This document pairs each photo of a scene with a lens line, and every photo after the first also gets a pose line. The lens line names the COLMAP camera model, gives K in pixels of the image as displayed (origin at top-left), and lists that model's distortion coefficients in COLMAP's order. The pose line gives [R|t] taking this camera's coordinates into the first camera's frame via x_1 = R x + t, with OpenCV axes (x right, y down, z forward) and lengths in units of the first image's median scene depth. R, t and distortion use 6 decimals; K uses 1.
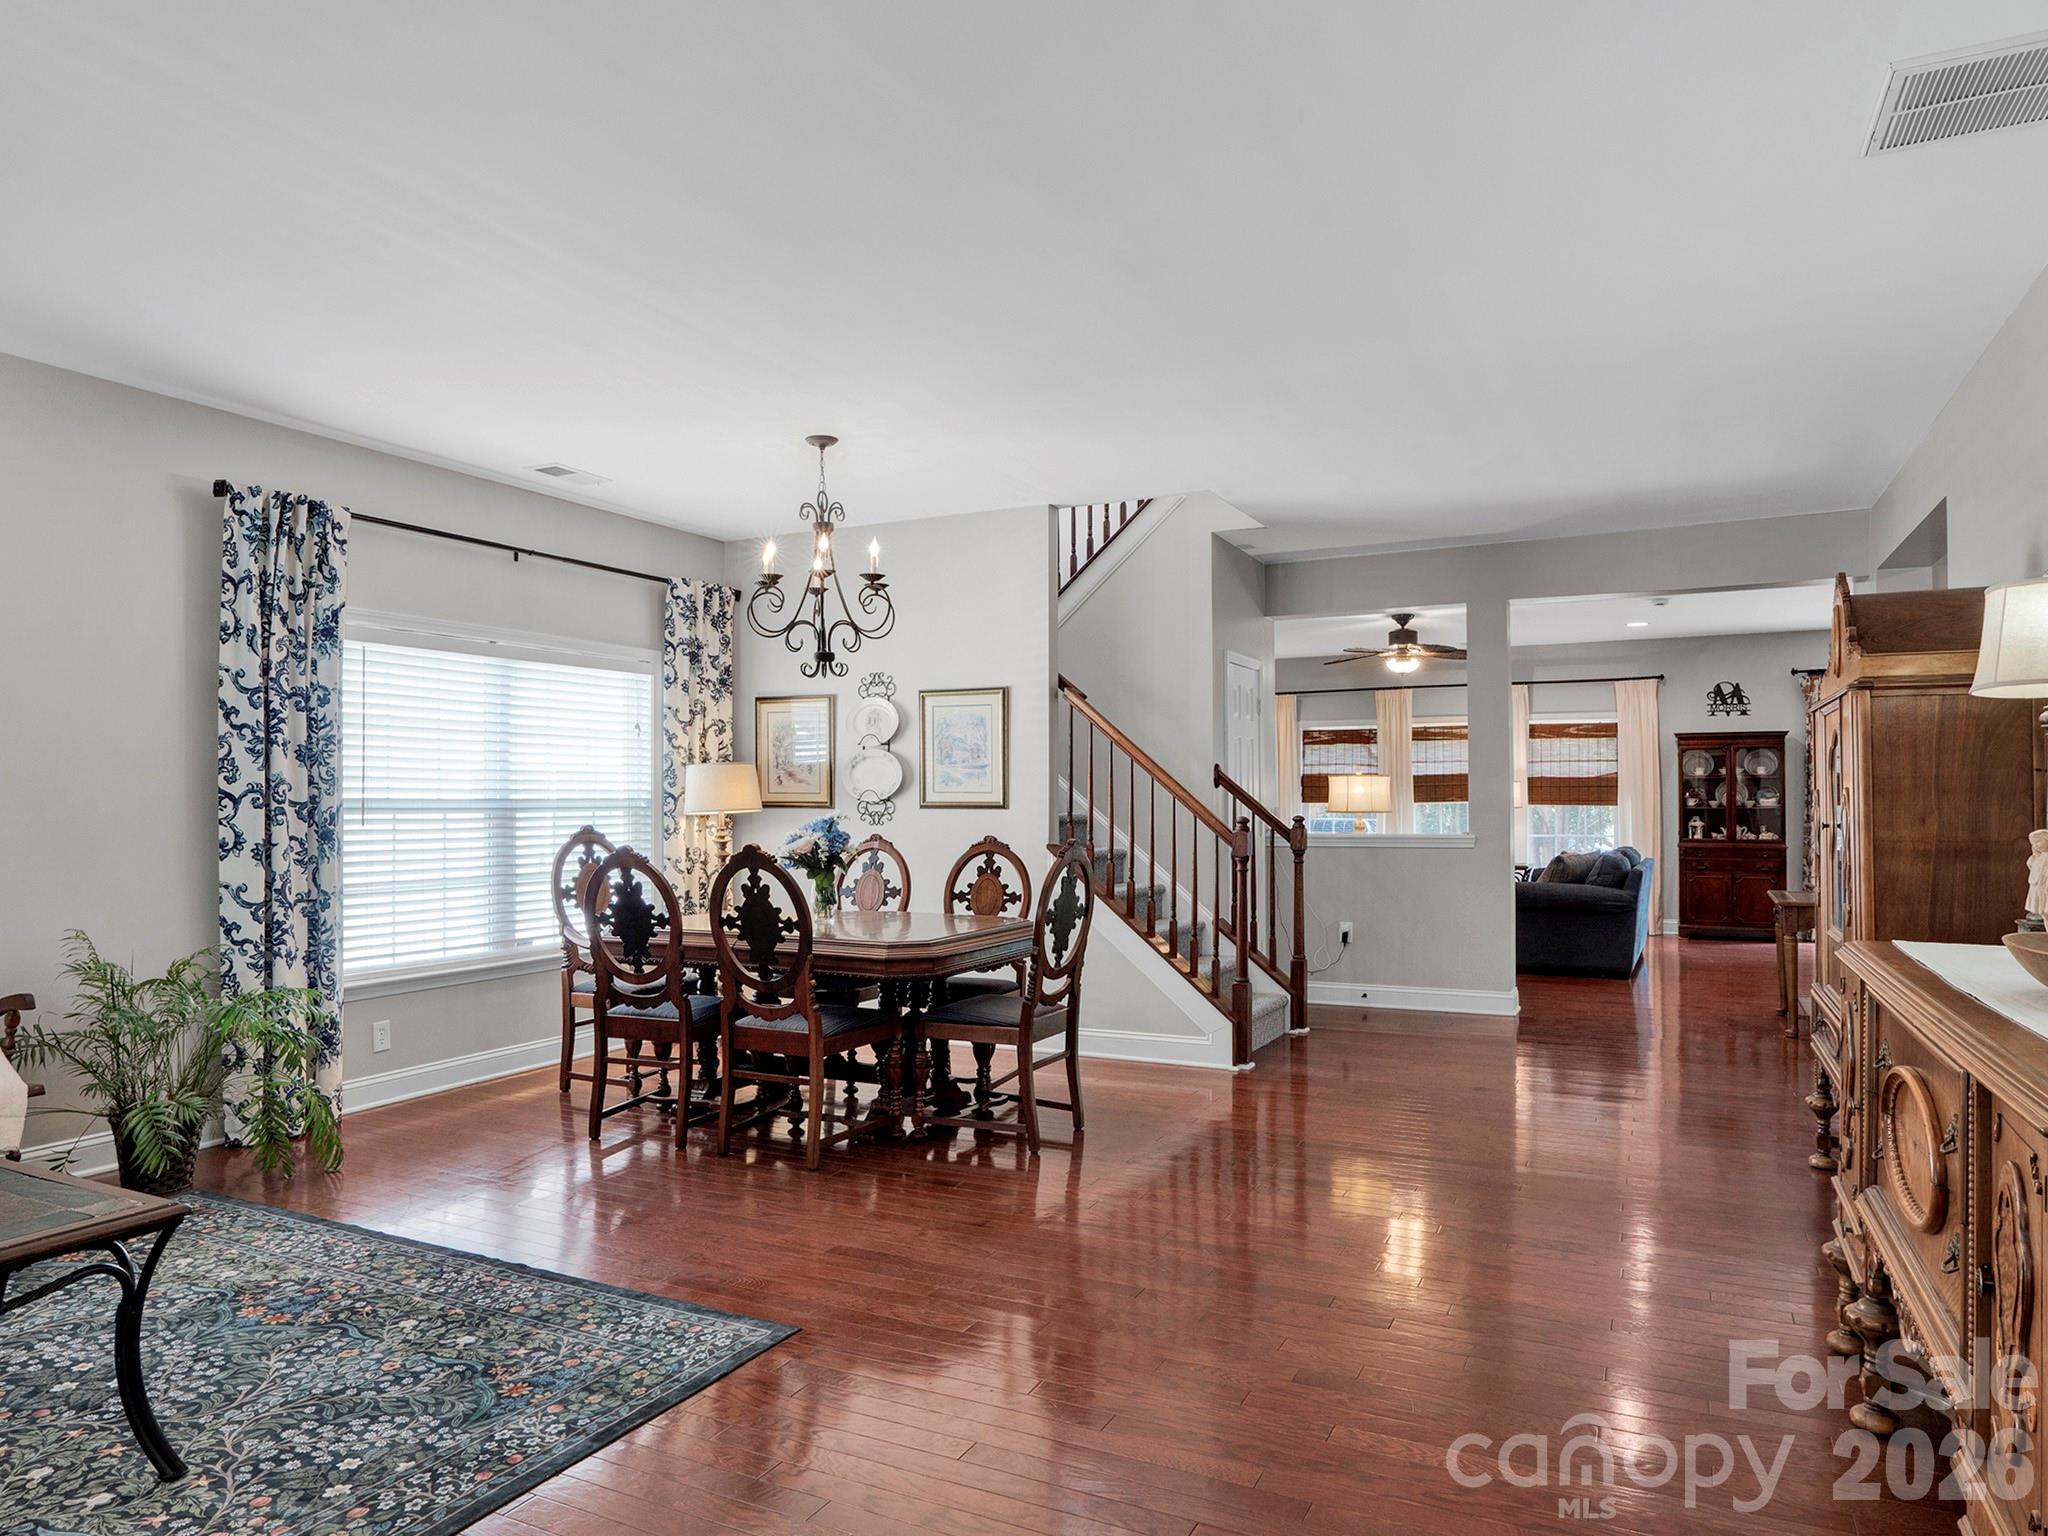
lens RADIAL K [[1319.3, 0, 1010.3], [0, 1319.3, 778.0], [0, 0, 1]] dist [-0.011504, -0.001353]
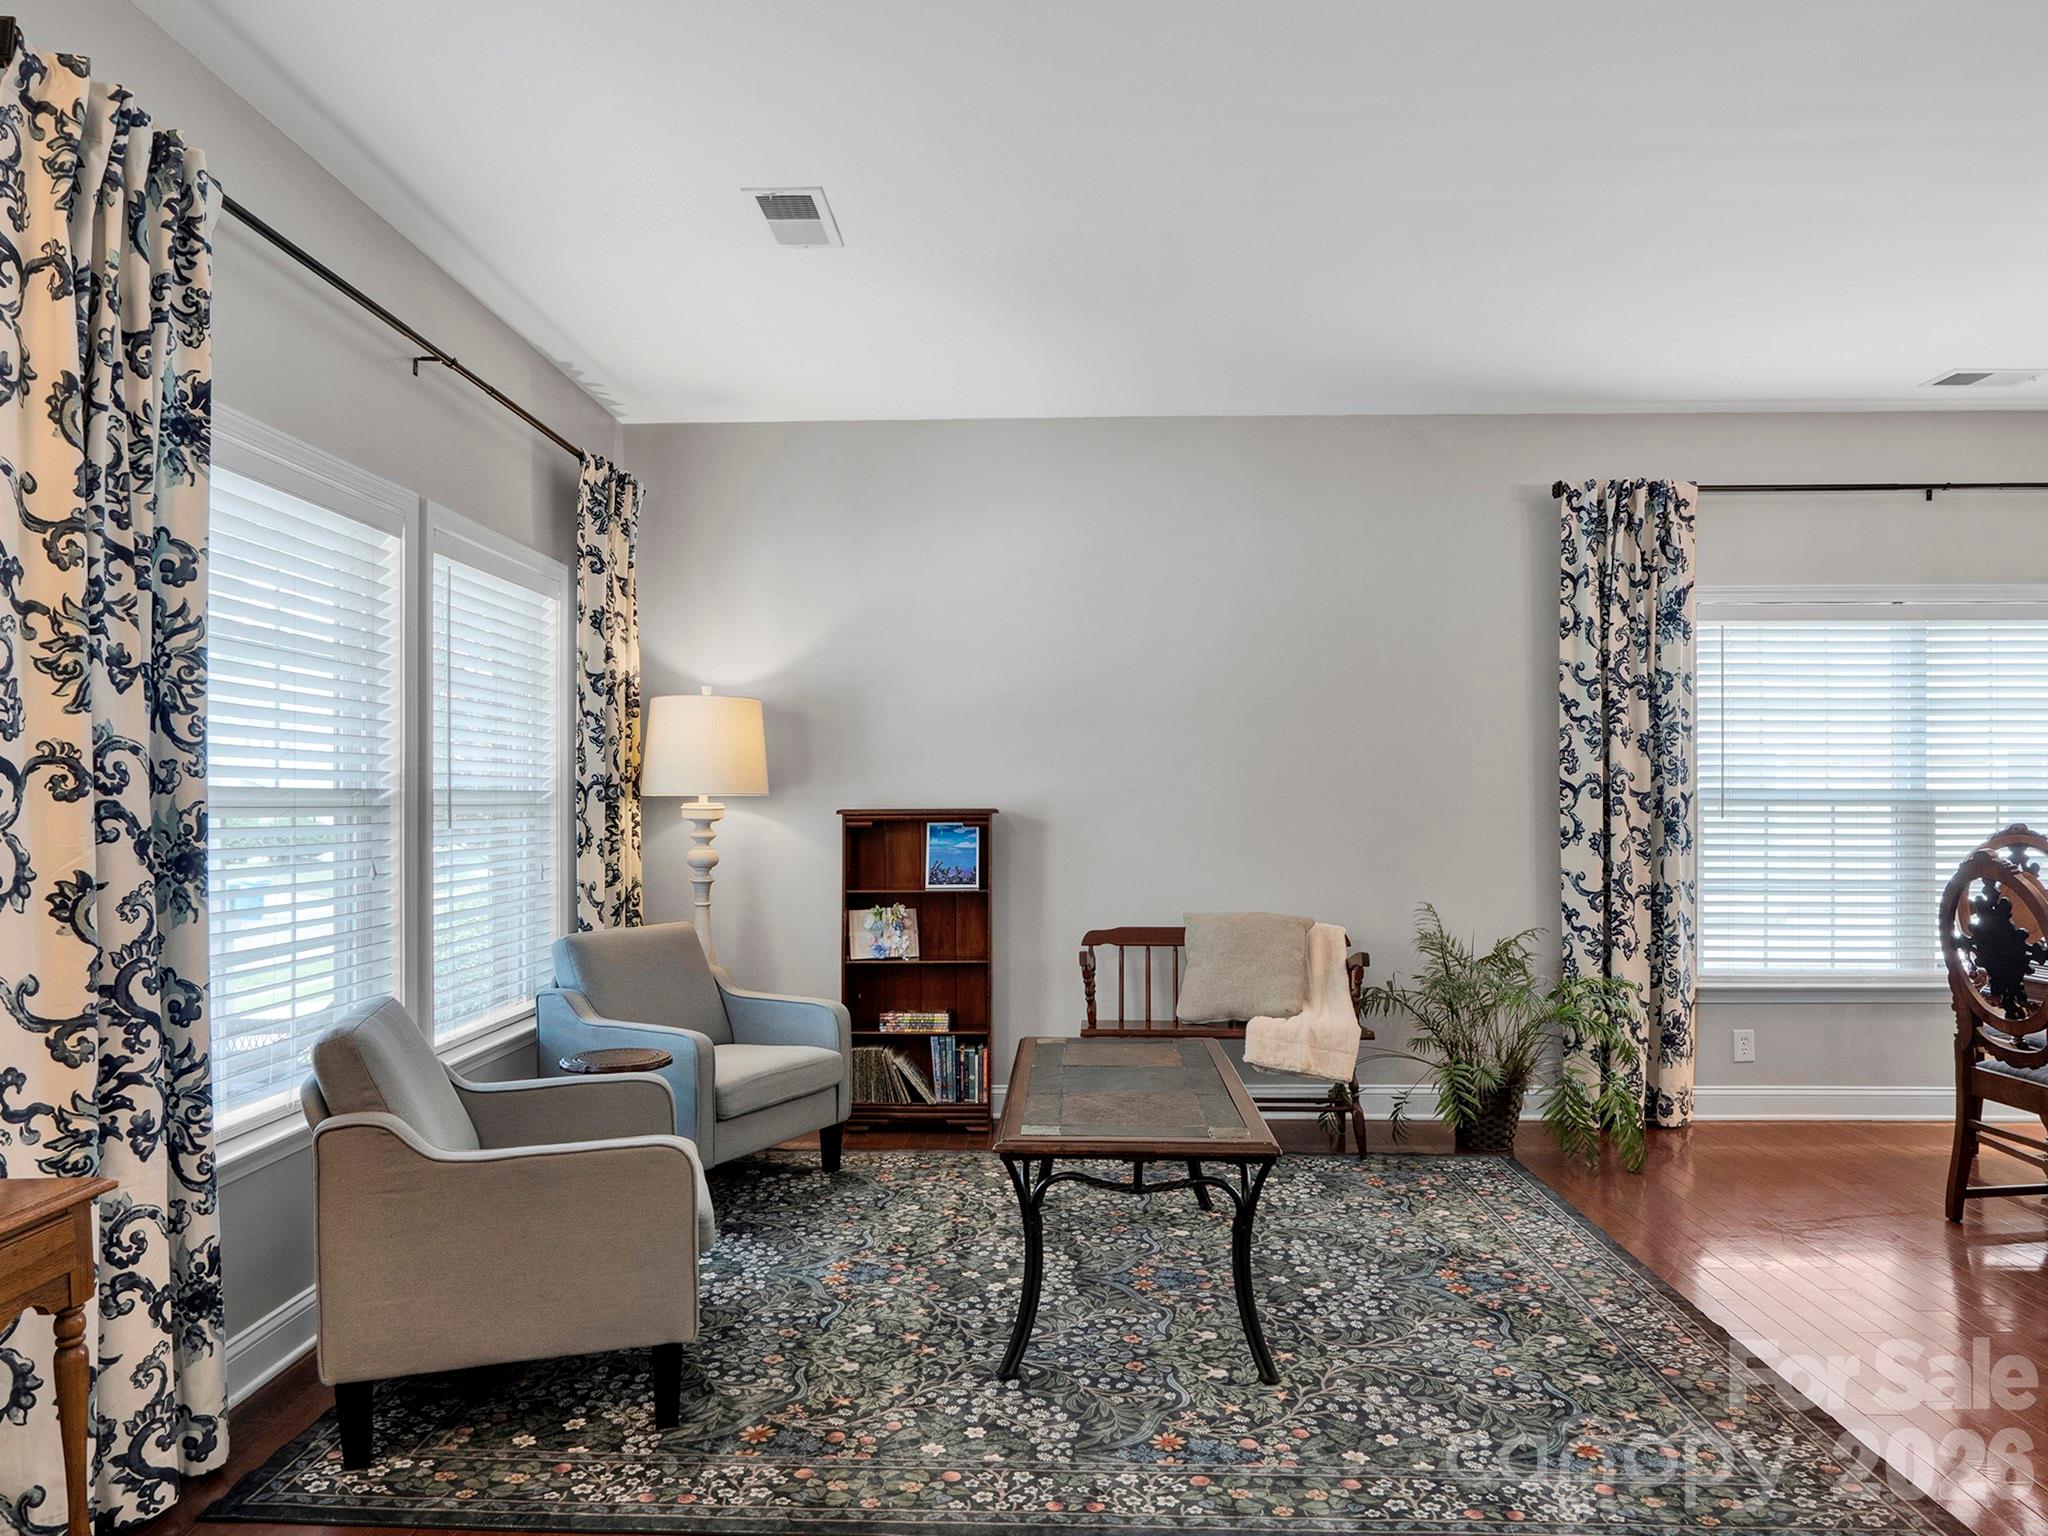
lens RADIAL K [[1319.3, 0, 1010.9], [0, 1319.3, 795.5], [0, 0, 1]] dist [-0.011504, -0.001353]
pose [[0.422361, 0.006254, -0.906406, 0.156349], [0.012837, 0.999835, 0.012880, 0.002079], [0.906337, -0.017075, 0.422210, 0.162705]]
